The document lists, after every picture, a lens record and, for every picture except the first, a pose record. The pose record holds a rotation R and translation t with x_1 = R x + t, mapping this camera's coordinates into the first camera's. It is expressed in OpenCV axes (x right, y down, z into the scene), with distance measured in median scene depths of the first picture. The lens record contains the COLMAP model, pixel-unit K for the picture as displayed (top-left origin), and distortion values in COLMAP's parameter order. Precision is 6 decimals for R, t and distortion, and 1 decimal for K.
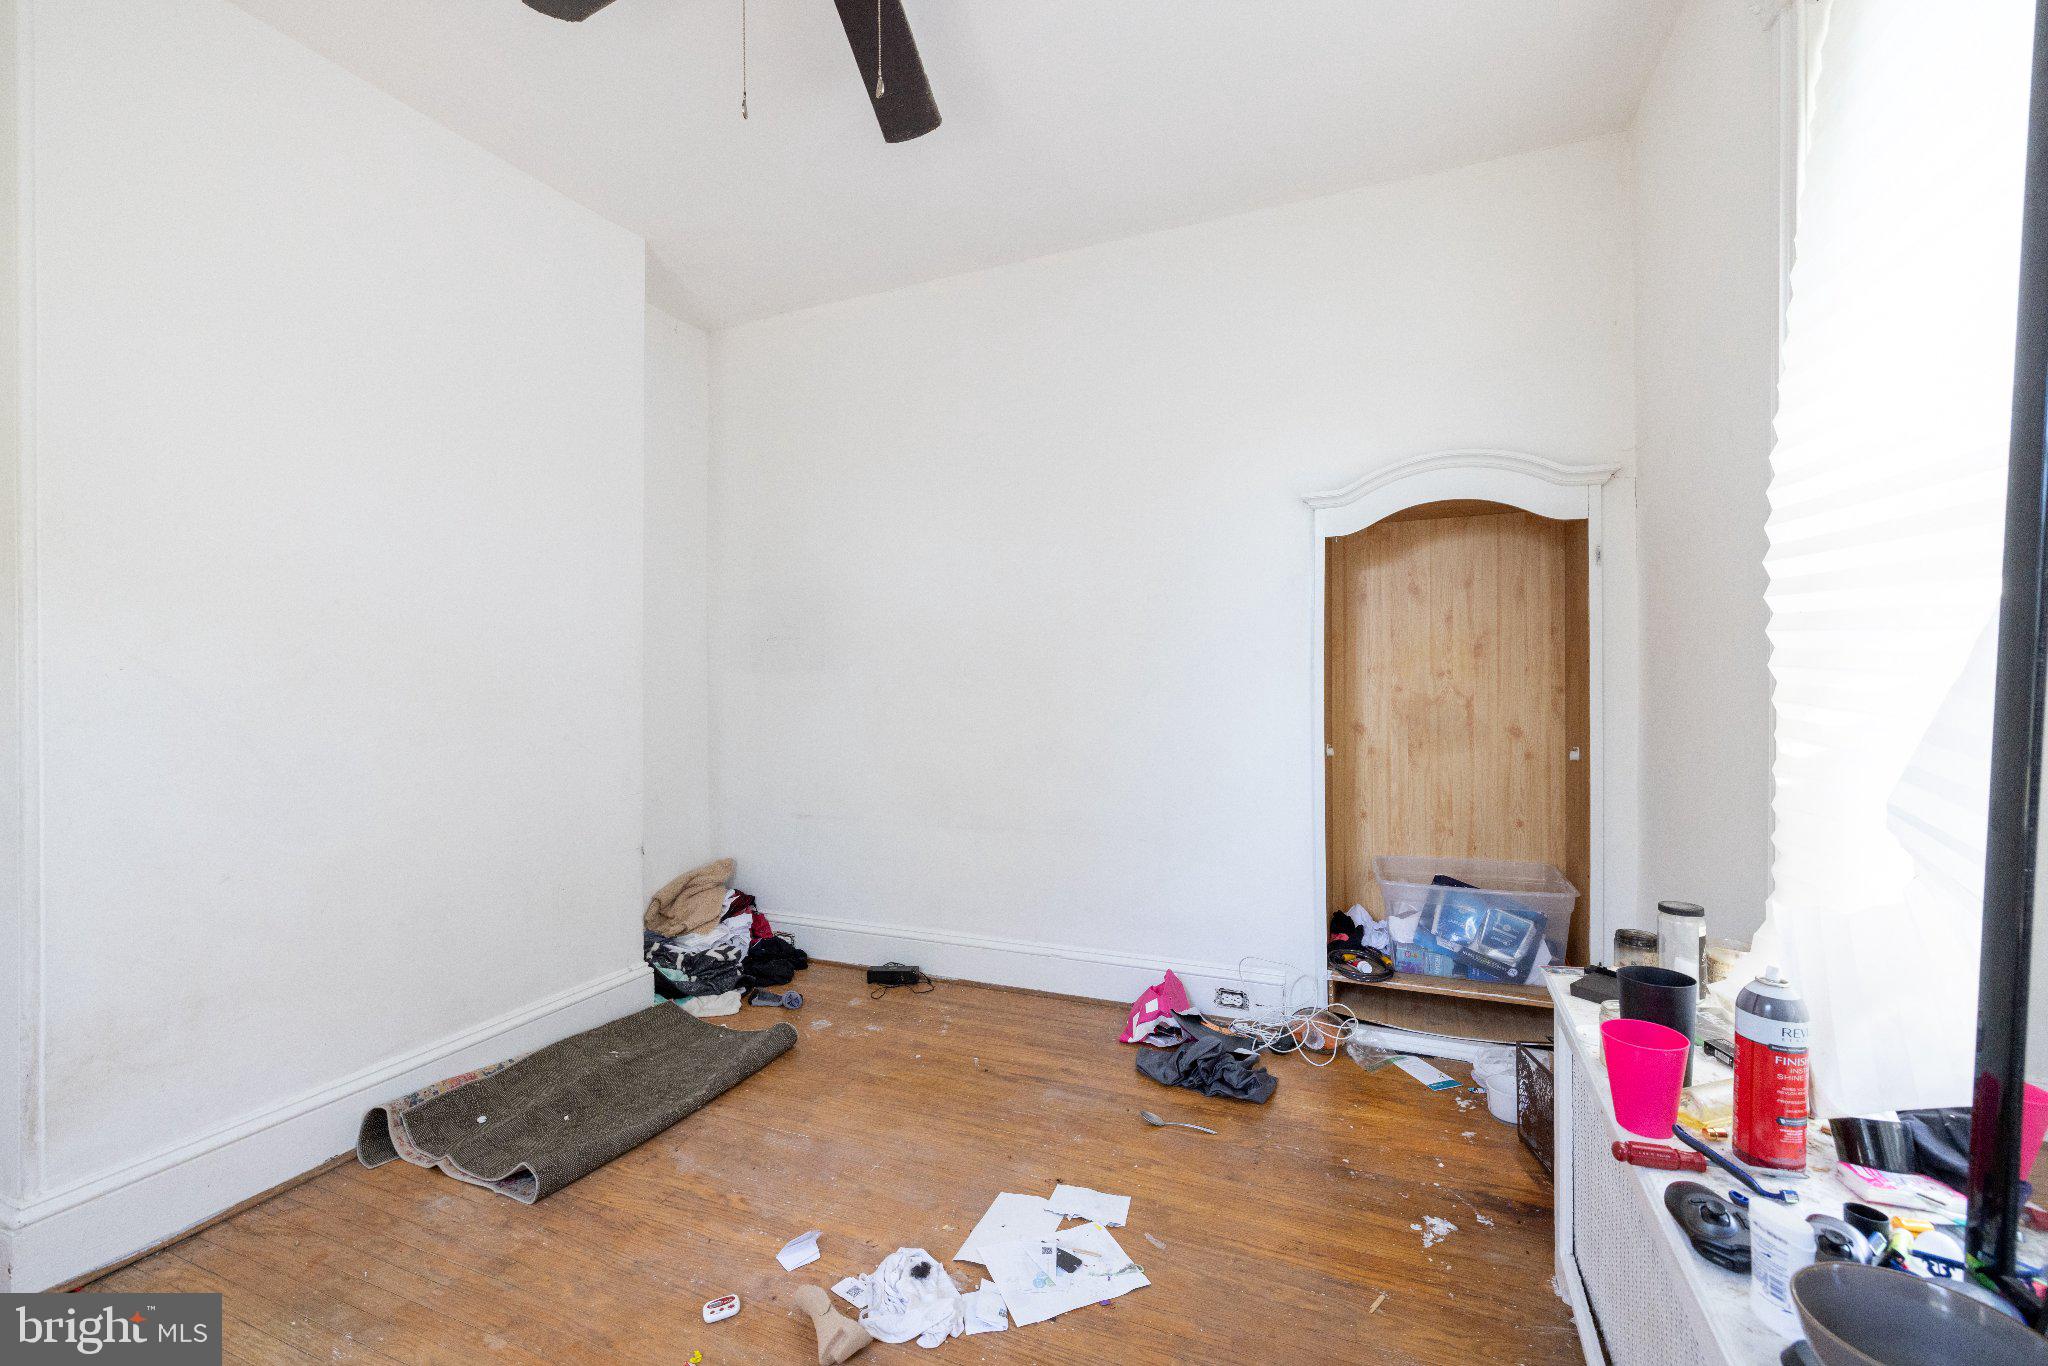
lens RADIAL K [[860.9, 0, 1021.7], [0, 860.9, 677.1], [0, 0, 1]] dist [0.008626, 0.000112]
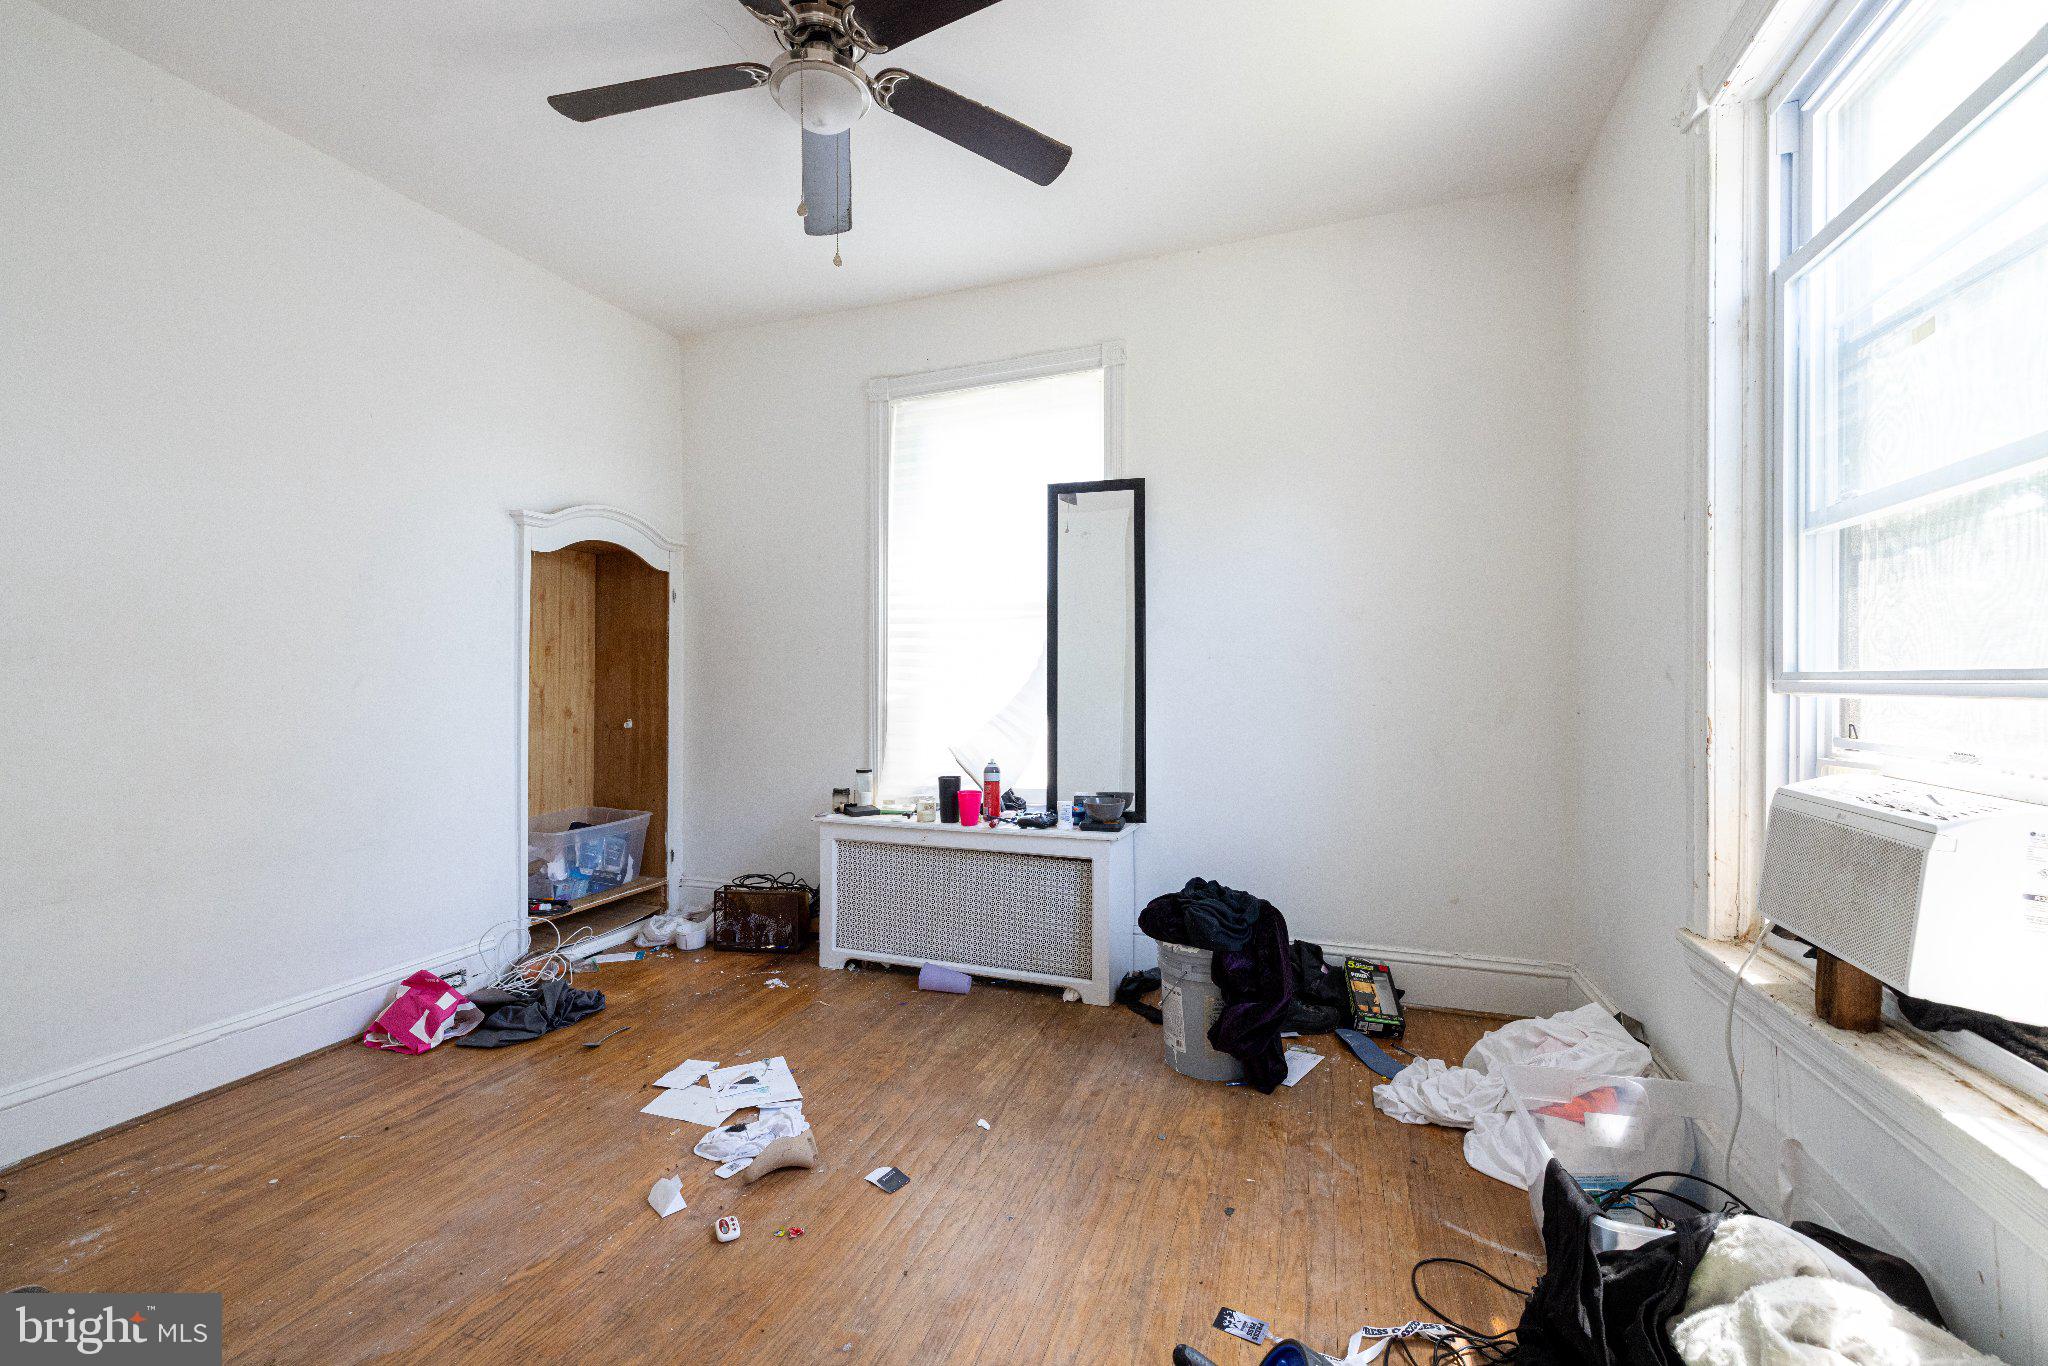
lens RADIAL K [[860.9, 0, 1023.6], [0, 860.9, 686.0], [0, 0, 1]] dist [0.008626, 0.000112]
pose [[-0.072893, 0.003327, 0.997334, -0.929473], [-0.000150, 0.999994, -0.003347, 0.029685], [-0.997340, -0.000394, -0.072892, 0.447184]]
